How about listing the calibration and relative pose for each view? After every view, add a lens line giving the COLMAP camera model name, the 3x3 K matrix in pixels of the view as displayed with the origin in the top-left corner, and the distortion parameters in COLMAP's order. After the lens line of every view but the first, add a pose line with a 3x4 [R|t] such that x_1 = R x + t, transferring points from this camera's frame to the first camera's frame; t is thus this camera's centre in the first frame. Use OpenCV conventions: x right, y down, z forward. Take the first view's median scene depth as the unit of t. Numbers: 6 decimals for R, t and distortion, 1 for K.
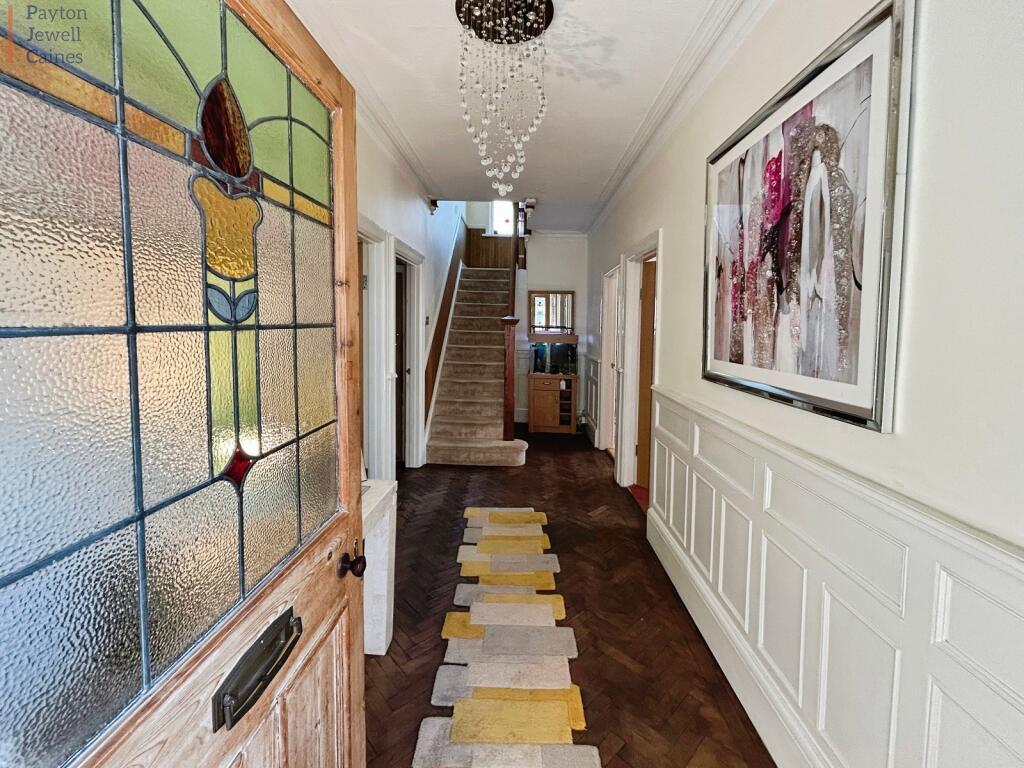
lens RADIAL K [[426.5, 0, 511.7], [0, 426.5, 347.1], [0, 0, 1]] dist [0.000367, -0.000090]
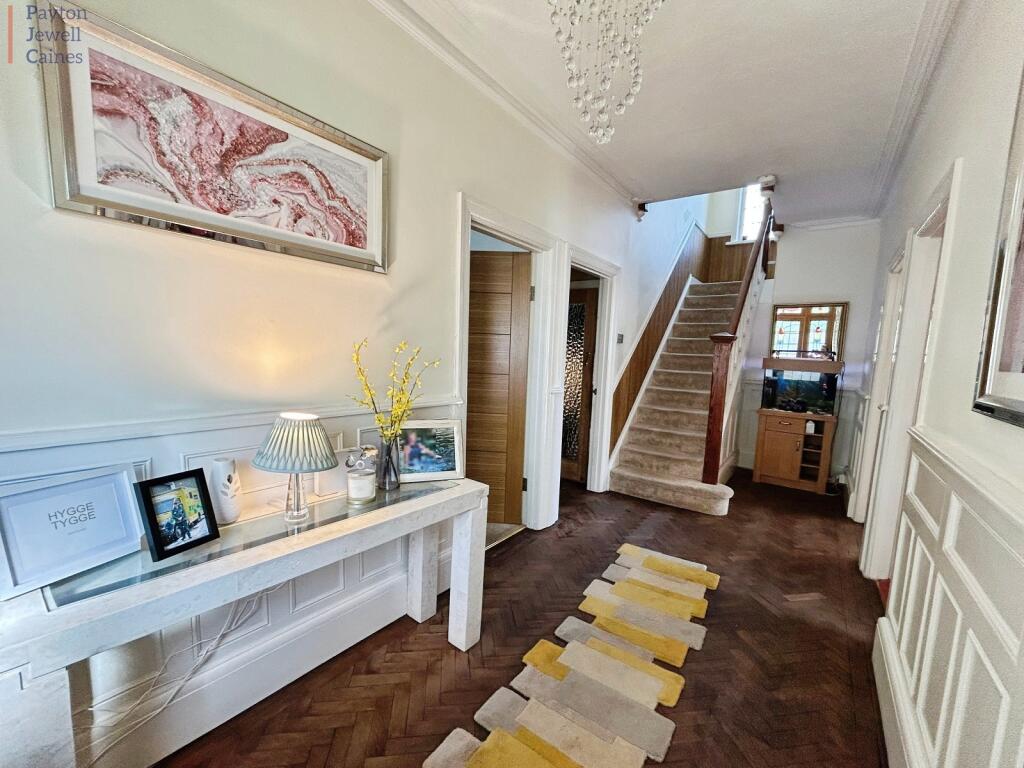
lens RADIAL K [[422.3, 0, 511.9], [0, 422.3, 403.7], [0, 0, 1]] dist [0.008387, -0.000123]
pose [[0.822452, 0.078222, -0.563431, 0.130235], [-0.049535, 0.996586, 0.066051, 0.028783], [0.566674, -0.026414, 0.823519, 0.107784]]
